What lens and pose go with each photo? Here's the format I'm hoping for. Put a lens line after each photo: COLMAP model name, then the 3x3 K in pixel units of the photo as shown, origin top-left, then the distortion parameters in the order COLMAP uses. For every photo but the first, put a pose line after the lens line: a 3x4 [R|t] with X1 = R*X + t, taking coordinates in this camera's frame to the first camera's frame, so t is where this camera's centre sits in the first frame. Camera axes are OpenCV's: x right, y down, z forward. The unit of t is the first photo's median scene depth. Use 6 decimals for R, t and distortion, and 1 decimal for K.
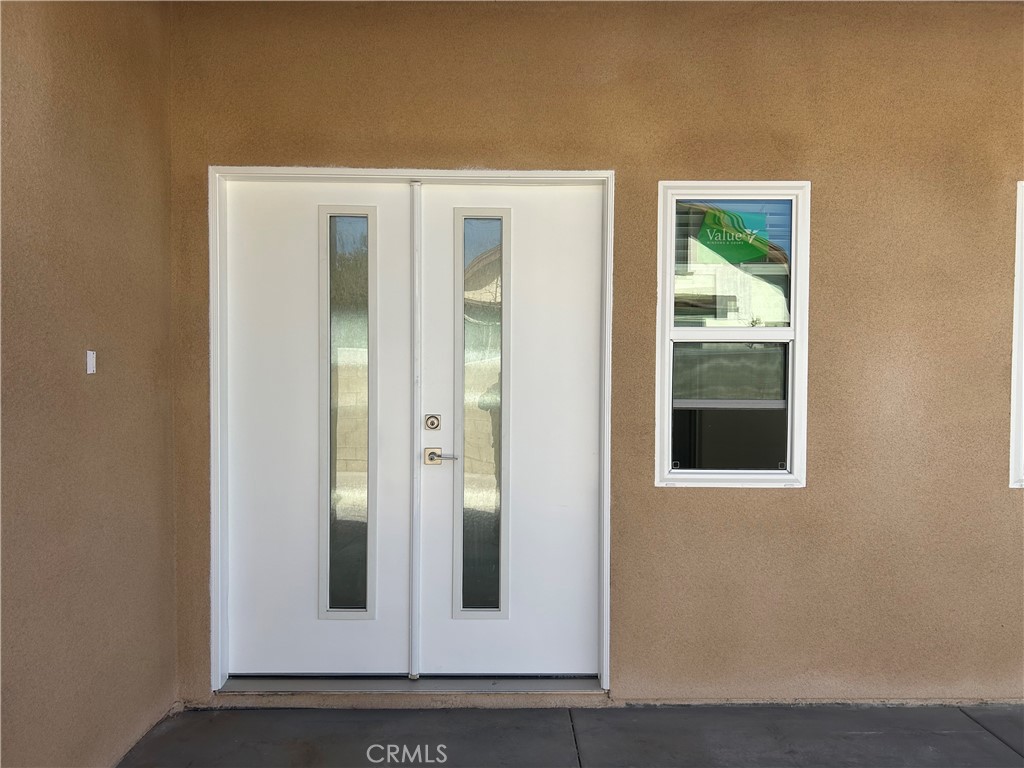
lens RADIAL K [[756.7, 0, 512.0], [0, 756.7, 384.0], [0, 0, 1]] dist [0.060545, 0.001034]
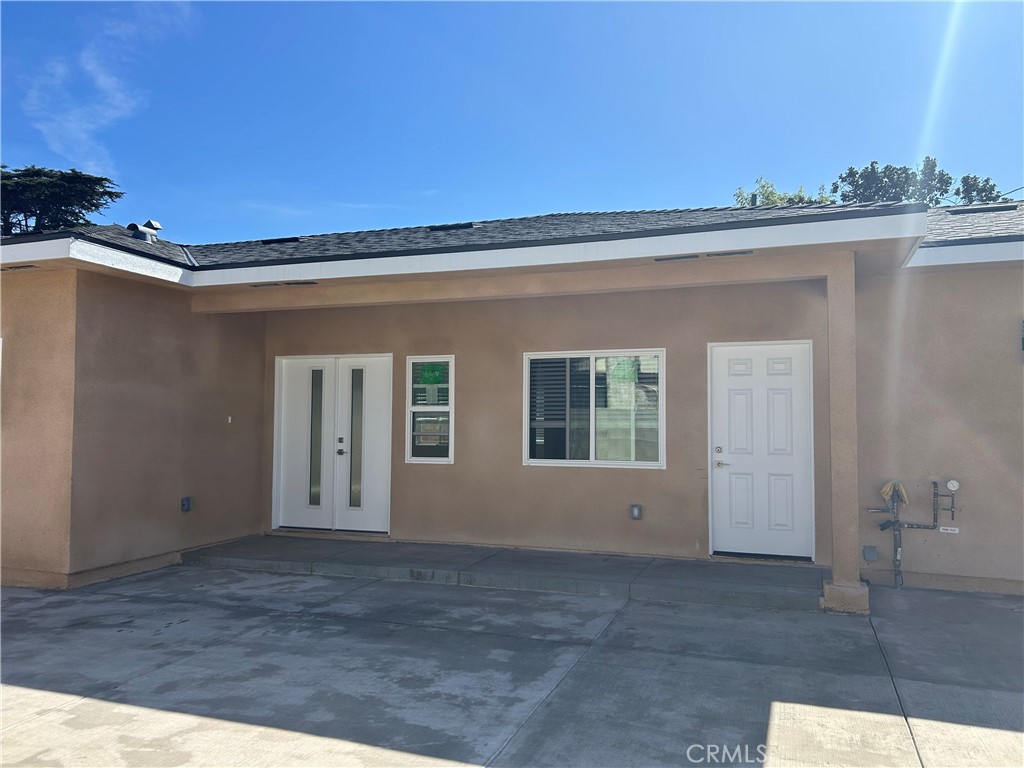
lens RADIAL K [[770.7, 0, 512.0], [0, 770.7, 384.0], [0, 0, 1]] dist [0.126488, -0.177448]
pose [[0.937913, -0.018375, -0.346384, 1.554386], [-0.008803, 0.997013, -0.076727, 0.058939], [0.346760, 0.075012, 0.934950, -1.564788]]
